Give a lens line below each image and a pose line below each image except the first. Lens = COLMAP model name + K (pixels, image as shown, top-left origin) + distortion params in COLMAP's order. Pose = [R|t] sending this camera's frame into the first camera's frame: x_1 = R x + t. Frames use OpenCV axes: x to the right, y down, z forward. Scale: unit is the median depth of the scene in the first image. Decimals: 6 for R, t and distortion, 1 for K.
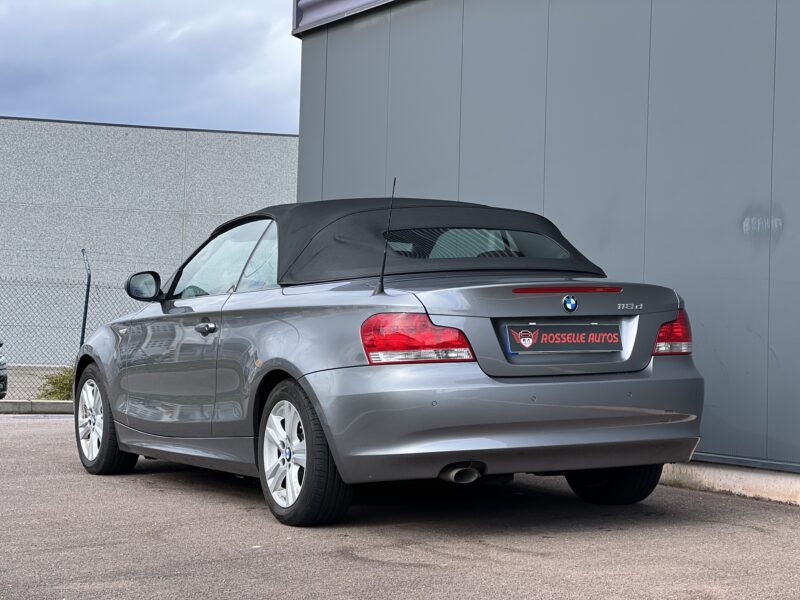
lens RADIAL K [[1787.7, 0, 404.0], [0, 1787.7, 296.4], [0, 0, 1]] dist [0.172621, 0.000000]
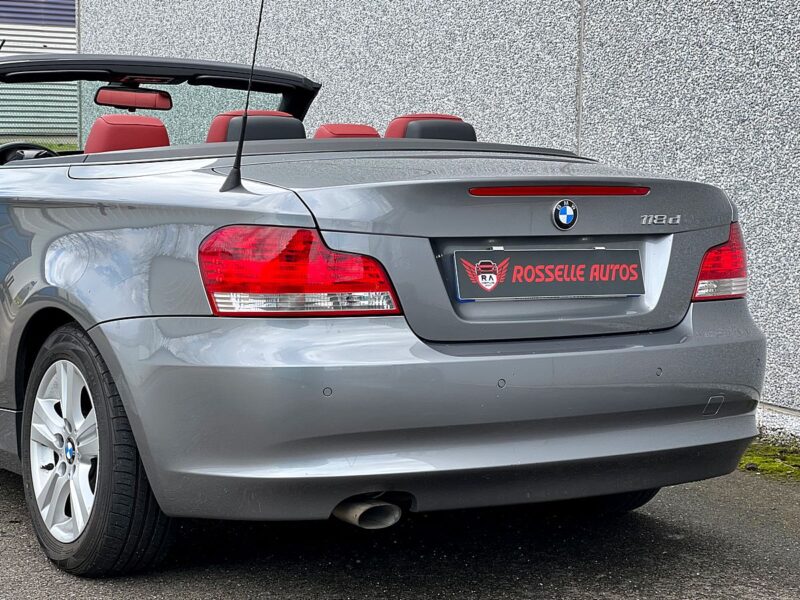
lens RADIAL K [[1787.7, 0, 345.7], [0, 1787.7, 306.8], [0, 0, 1]] dist [0.172621, 0.000000]
pose [[0.997573, 0.022202, 0.065989, -0.014521], [-0.028121, 0.995529, 0.090171, -0.016378], [-0.063692, -0.091808, 0.993738, 0.428457]]
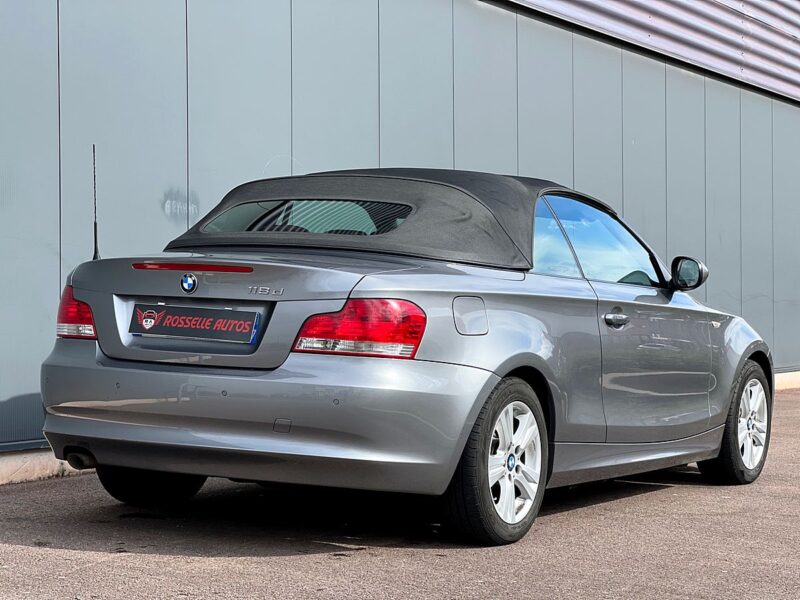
lens RADIAL K [[1787.7, 0, 397.5], [0, 1787.7, 298.4], [0, 0, 1]] dist [0.172621, 0.000000]
pose [[0.528577, 0.043419, -0.847774, 0.886824], [-0.044602, 0.998732, 0.023341, -0.013404], [0.847713, 0.025475, 0.529844, 0.623205]]
